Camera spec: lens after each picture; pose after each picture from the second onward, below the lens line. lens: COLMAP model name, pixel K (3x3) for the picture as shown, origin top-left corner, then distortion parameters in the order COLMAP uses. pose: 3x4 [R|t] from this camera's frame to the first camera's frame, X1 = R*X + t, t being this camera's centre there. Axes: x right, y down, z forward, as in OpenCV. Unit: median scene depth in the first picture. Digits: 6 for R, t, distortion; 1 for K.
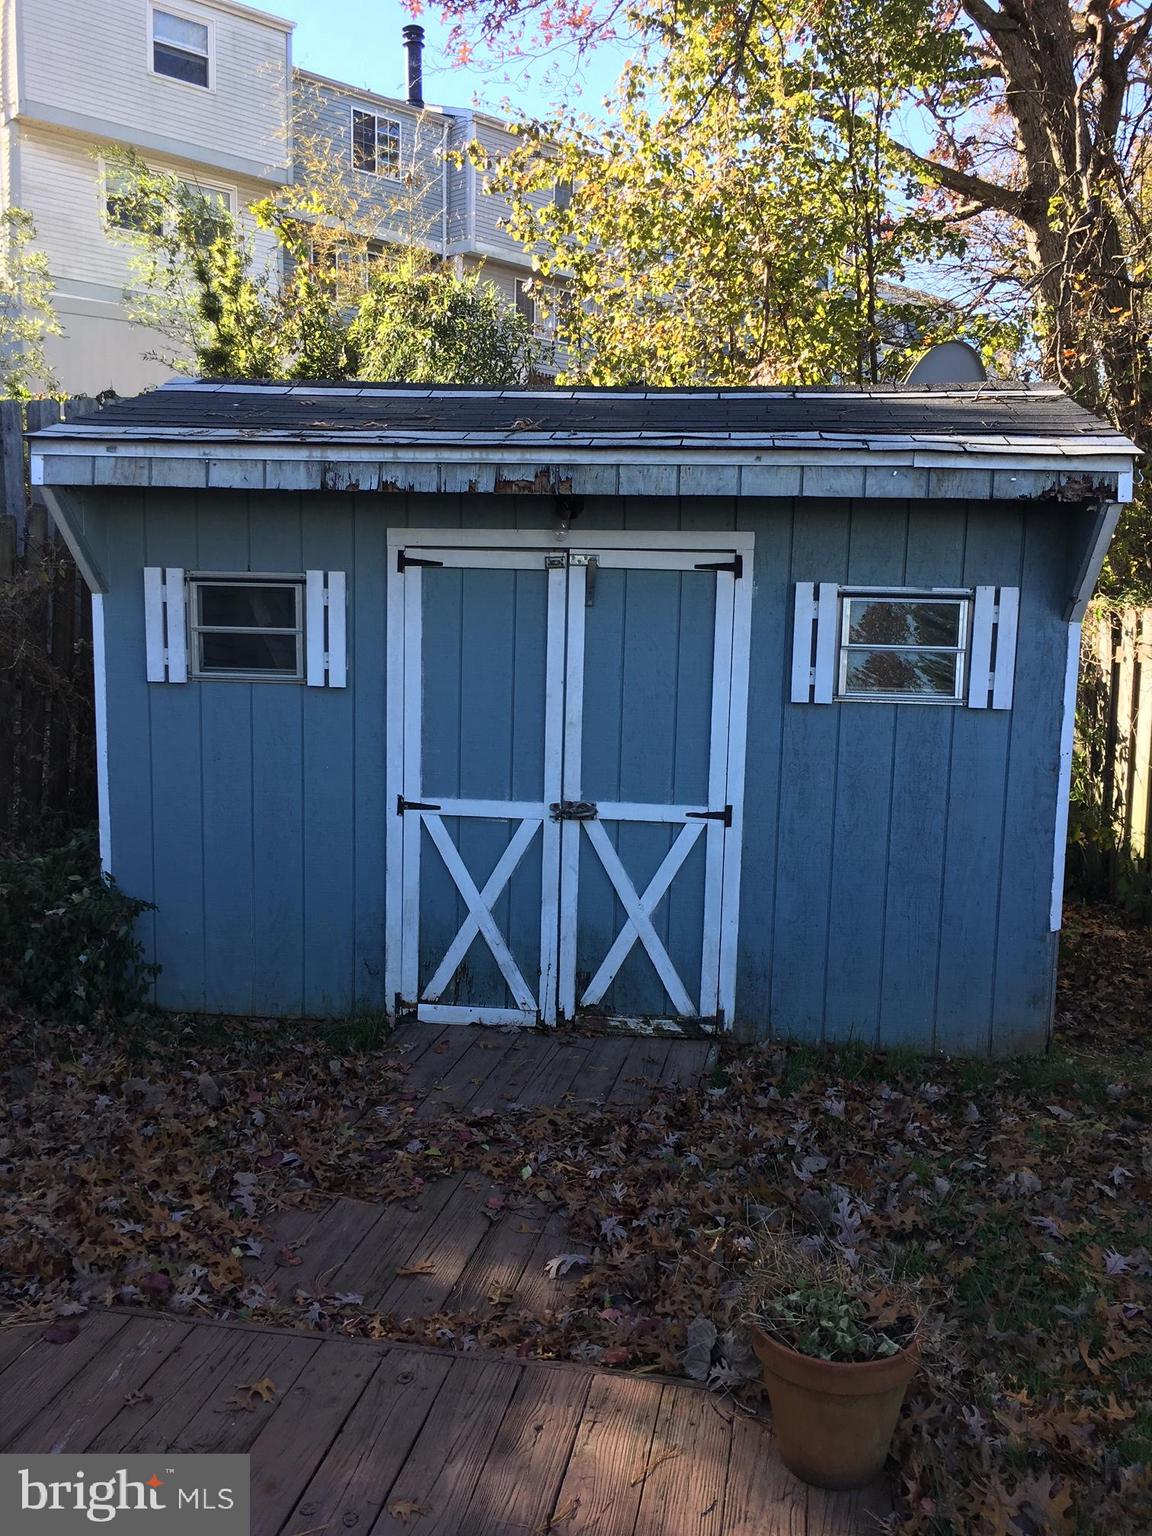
lens RADIAL K [[1308.9, 0, 576.1], [0, 1308.9, 773.6], [0, 0, 1]] dist [0.077708, -0.106396]
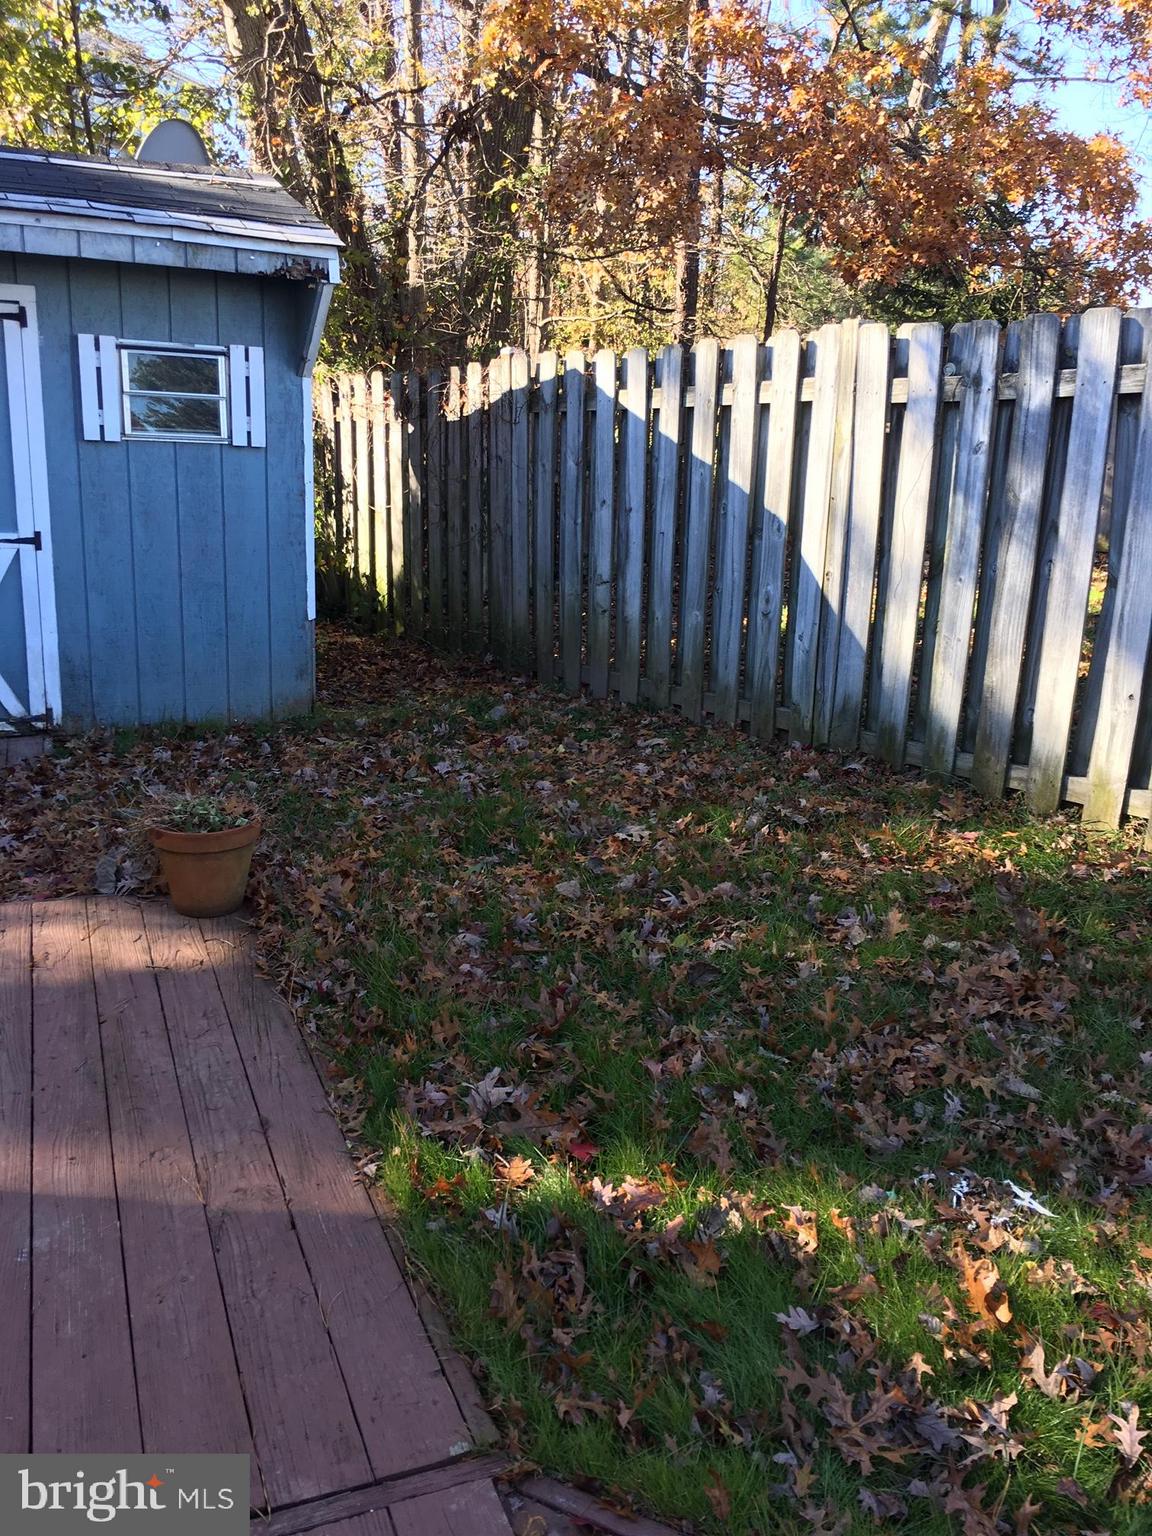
lens RADIAL K [[1308.9, 0, 576.1], [0, 1308.9, 773.6], [0, 0, 1]] dist [0.077708, -0.106396]
pose [[0.845685, -0.127355, 0.518265, -0.113226], [0.042242, 0.984036, 0.172882, 0.051799], [-0.532009, -0.124311, 0.837564, -0.259521]]
